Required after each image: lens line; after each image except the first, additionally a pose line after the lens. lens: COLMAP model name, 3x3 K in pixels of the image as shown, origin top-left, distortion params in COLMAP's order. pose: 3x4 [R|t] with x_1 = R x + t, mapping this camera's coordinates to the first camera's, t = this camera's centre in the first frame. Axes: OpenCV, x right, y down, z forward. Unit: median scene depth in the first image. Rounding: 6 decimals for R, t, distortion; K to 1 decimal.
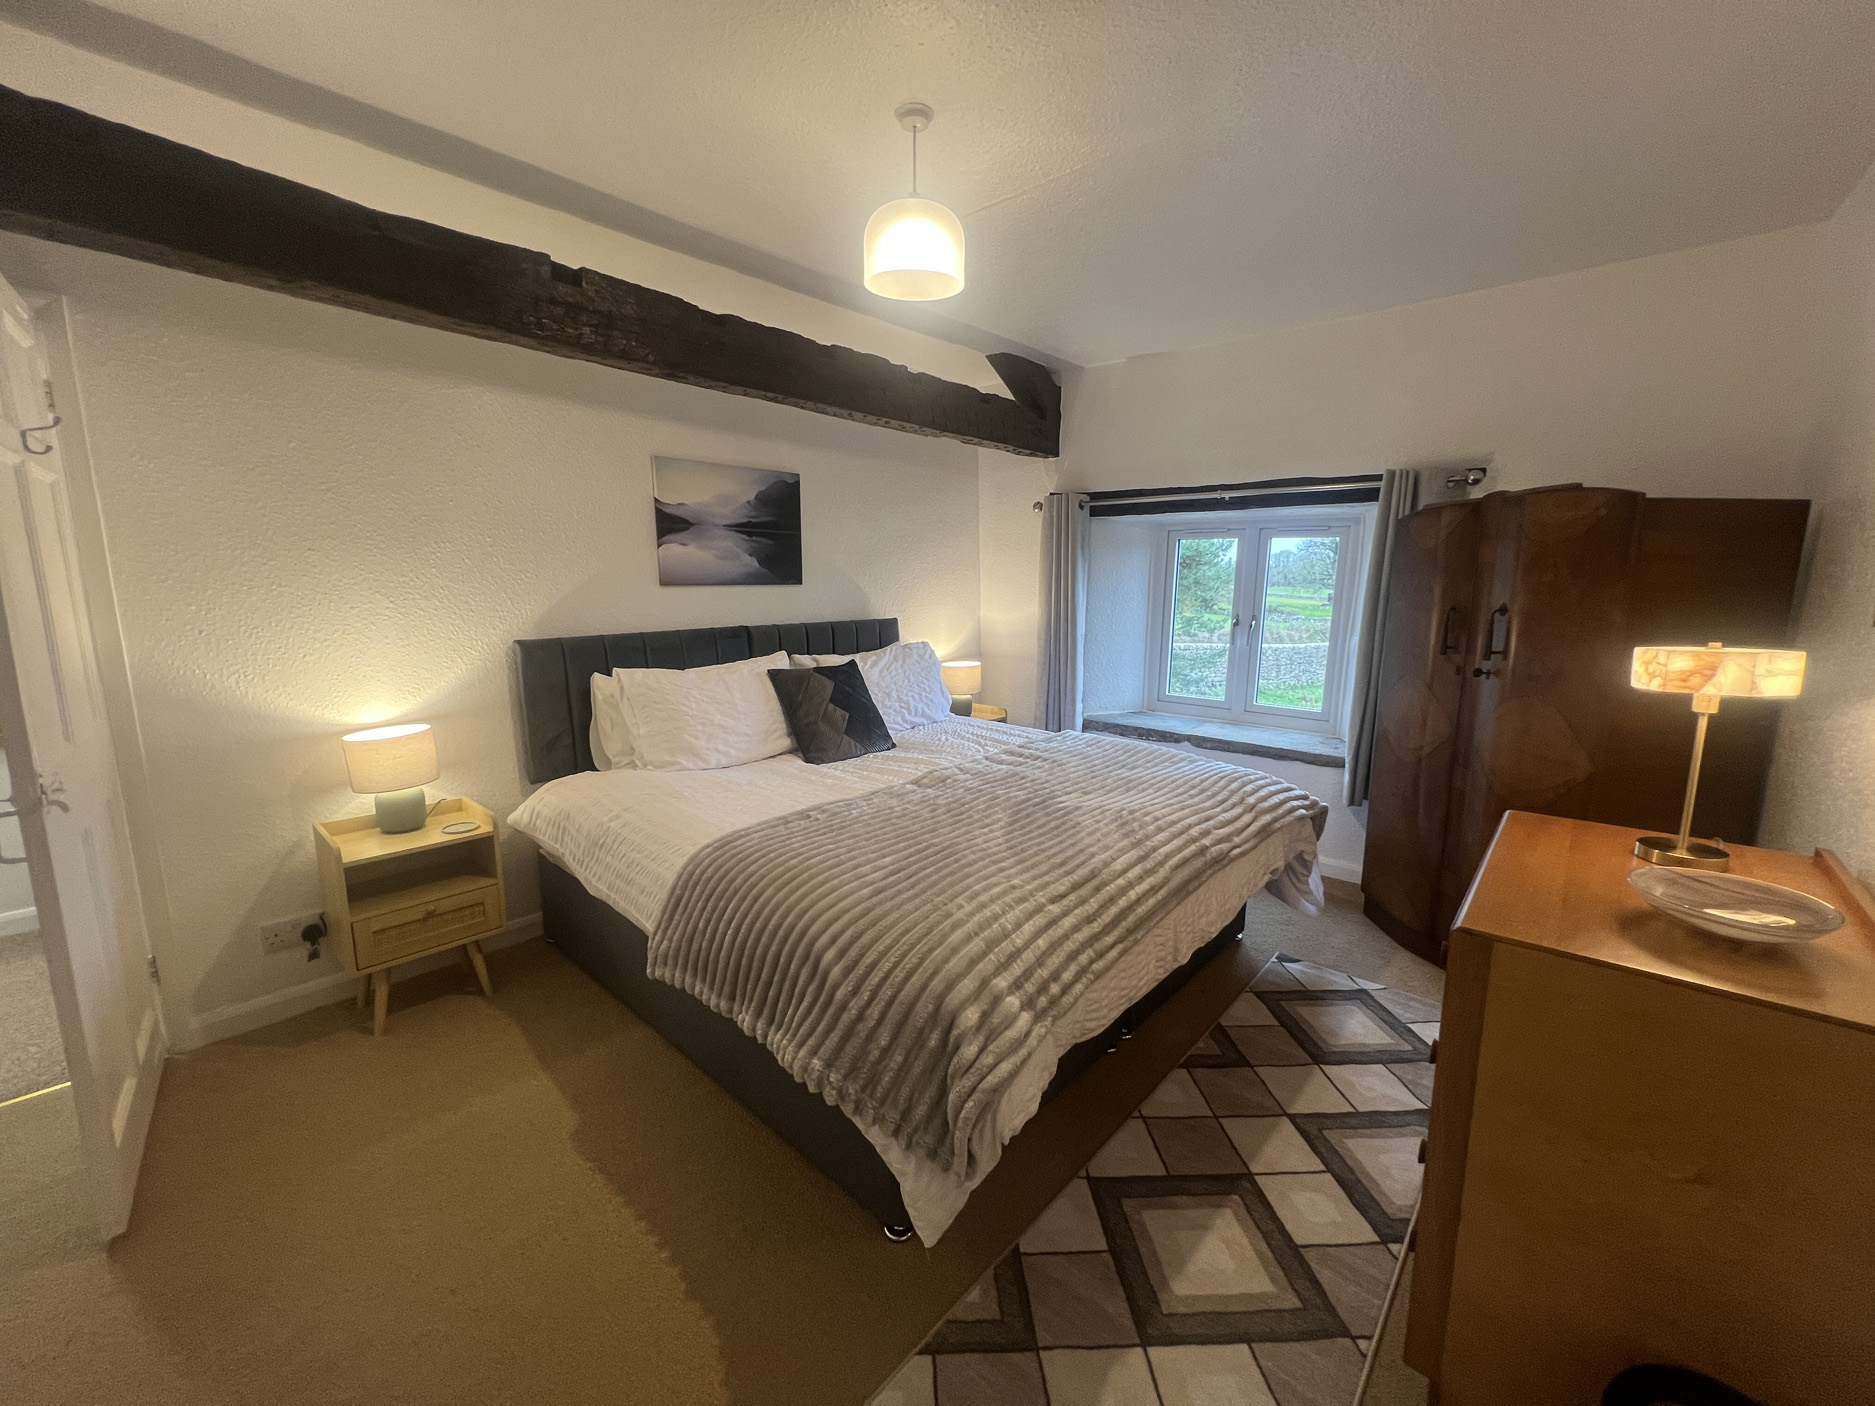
lens RADIAL K [[756.4, 0, 937.5], [0, 756.4, 703.0], [0, 0, 1]] dist [-0.002347, -0.006092]
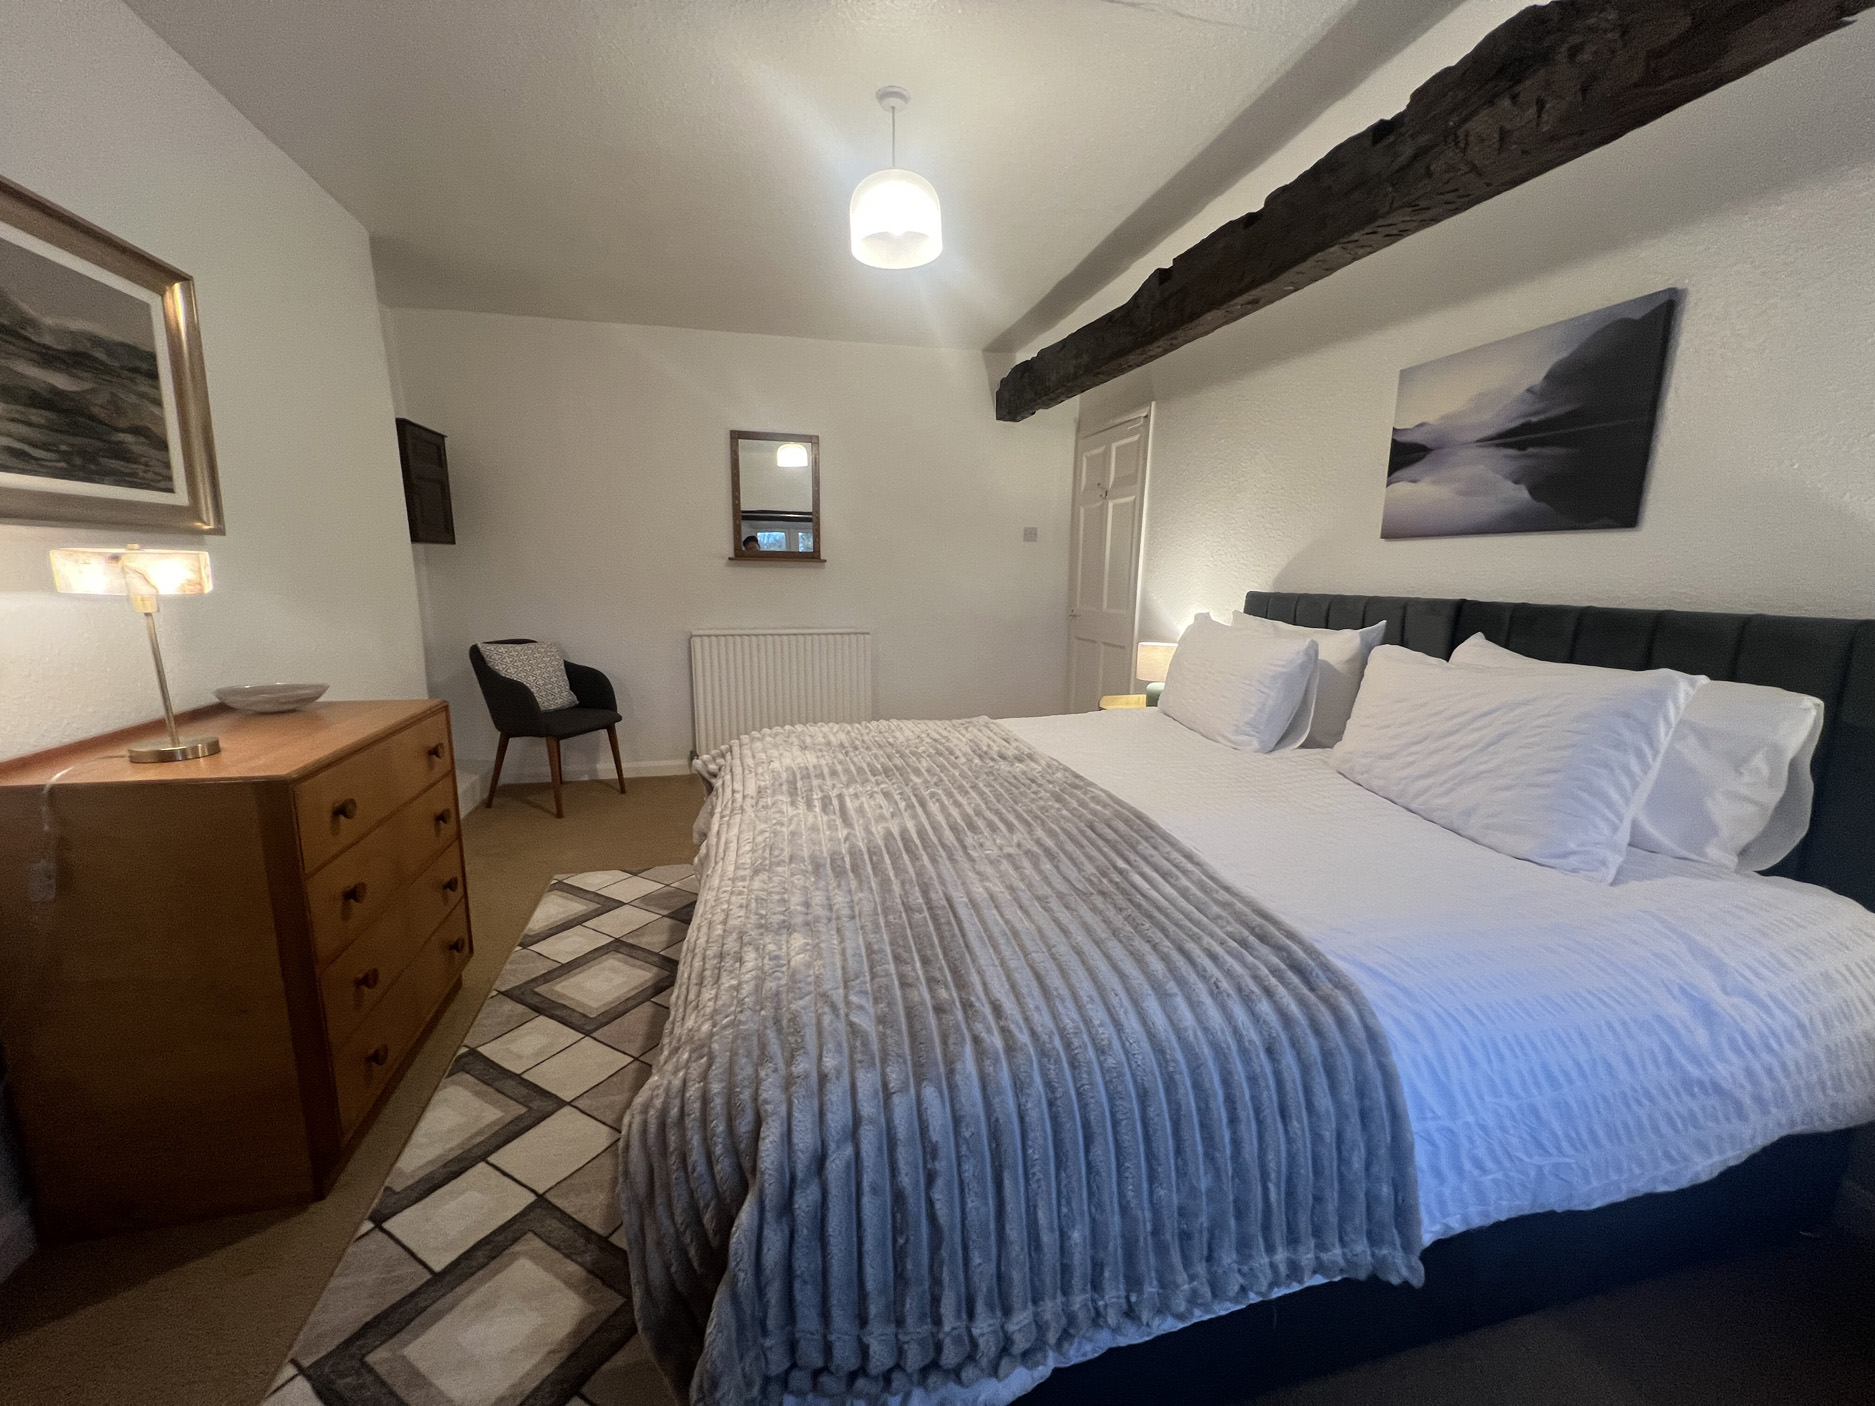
lens RADIAL K [[756.4, 0, 937.5], [0, 756.4, 703.0], [0, 0, 1]] dist [-0.002347, -0.006092]
pose [[-0.559989, 0.144754, -0.815757, 0.735972], [-0.136039, 0.955189, 0.262882, -0.180710], [0.817255, 0.258186, -0.515203, 1.422574]]
